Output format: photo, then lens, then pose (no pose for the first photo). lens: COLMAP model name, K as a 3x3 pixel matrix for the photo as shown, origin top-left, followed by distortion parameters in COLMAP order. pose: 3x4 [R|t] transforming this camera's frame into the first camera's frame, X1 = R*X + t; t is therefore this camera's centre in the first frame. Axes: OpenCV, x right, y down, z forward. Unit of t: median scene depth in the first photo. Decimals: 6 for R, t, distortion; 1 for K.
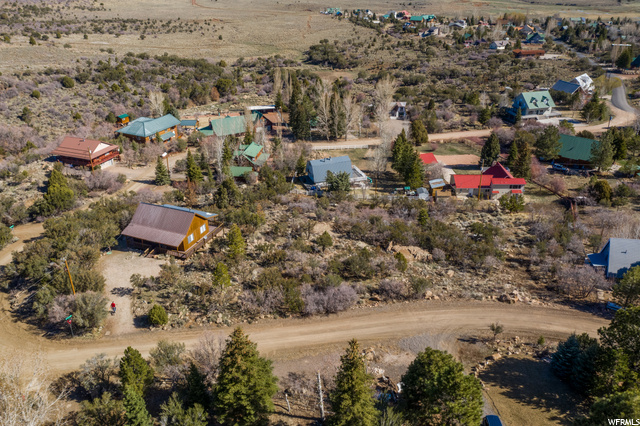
lens RADIAL K [[502.0, 0, 320.0], [0, 502.0, 213.0], [0, 0, 1]] dist [-0.026733, 0.007536]
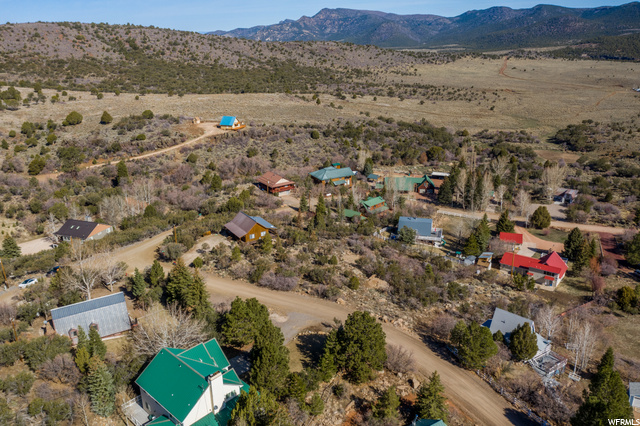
lens RADIAL K [[502.0, 0, 320.0], [0, 502.0, 213.0], [0, 0, 1]] dist [-0.026733, 0.007536]
pose [[0.817184, 0.191820, -0.543521, 0.310257], [-0.251602, 0.967125, -0.036964, -0.007897], [0.518562, 0.166957, 0.838581, -0.118627]]
